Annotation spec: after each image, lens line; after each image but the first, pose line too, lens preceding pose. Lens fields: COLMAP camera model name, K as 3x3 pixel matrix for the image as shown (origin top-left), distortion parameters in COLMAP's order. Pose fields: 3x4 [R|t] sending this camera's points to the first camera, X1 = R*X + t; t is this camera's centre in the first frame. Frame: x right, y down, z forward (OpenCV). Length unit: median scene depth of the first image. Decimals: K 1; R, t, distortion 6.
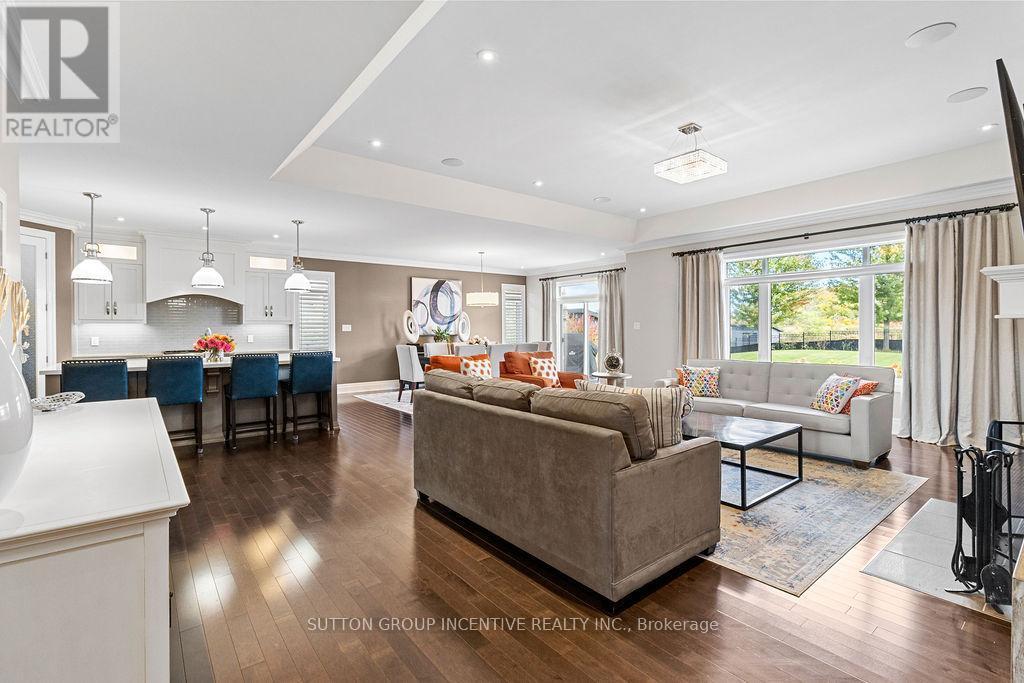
lens RADIAL K [[469.9, 0, 519.6], [0, 469.9, 327.8], [0, 0, 1]] dist [0.001514, 0.000316]
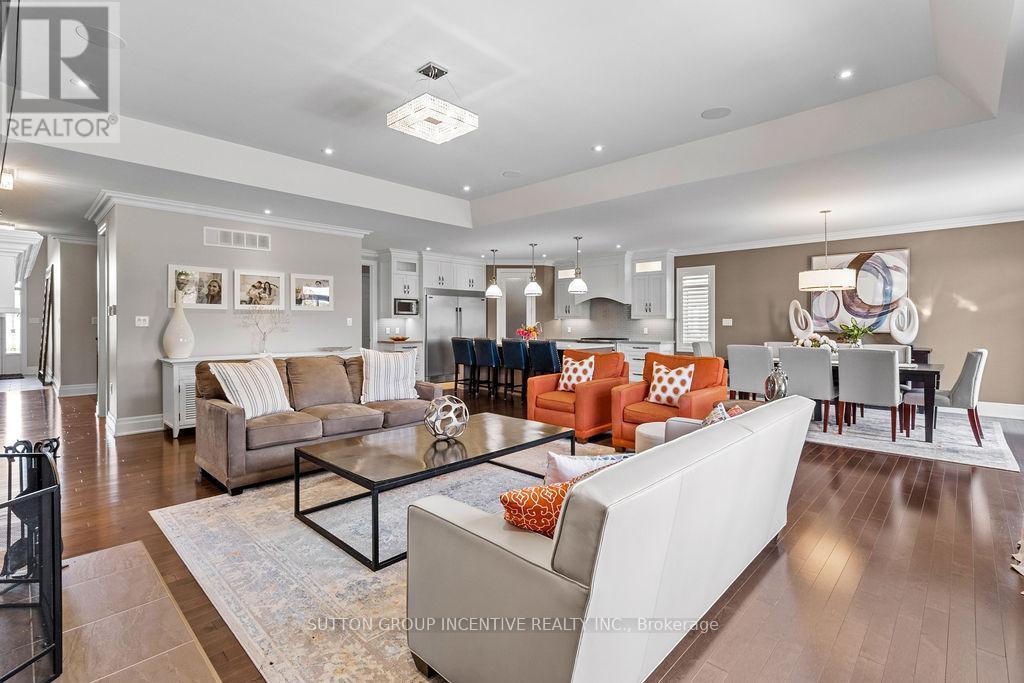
lens RADIAL K [[469.9, 0, 519.6], [0, 469.9, 327.8], [0, 0, 1]] dist [0.001514, 0.000316]
pose [[0.127907, 0.016709, -0.991645, 0.586960], [-0.000198, 0.999858, 0.016822, -0.004676], [0.991786, -0.001955, 0.127892, 0.526364]]
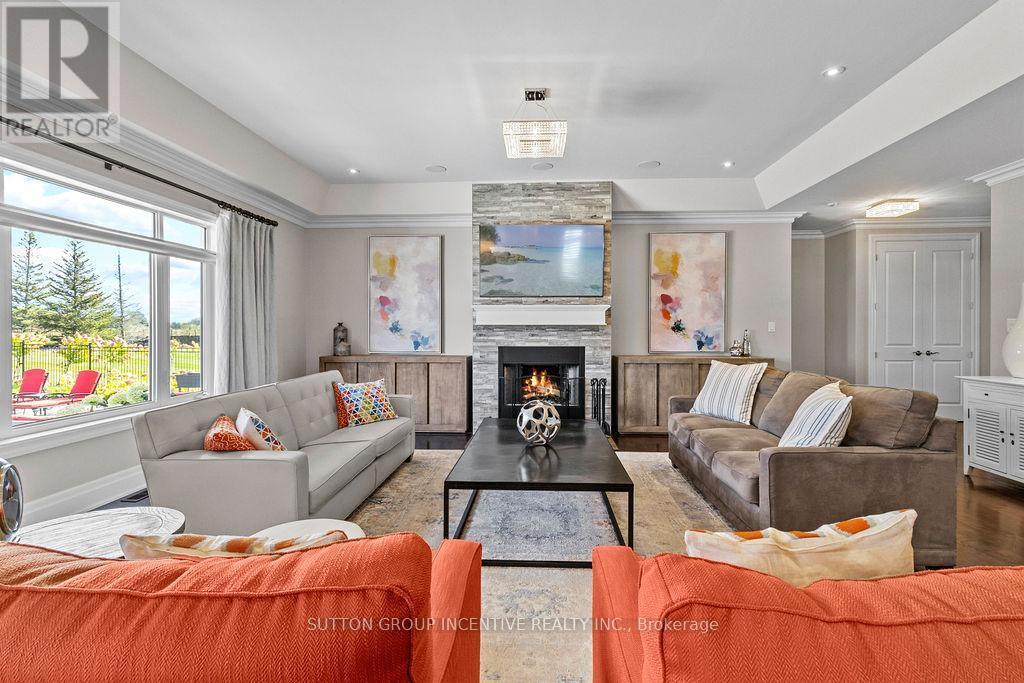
lens RADIAL K [[469.9, 0, 519.6], [0, 469.9, 327.8], [0, 0, 1]] dist [0.001514, 0.000316]
pose [[-0.748792, 0.002725, 0.662800, -0.090416], [0.000479, 0.999994, -0.003570, 0.001039], [-0.662805, -0.002355, -0.748788, 0.835495]]
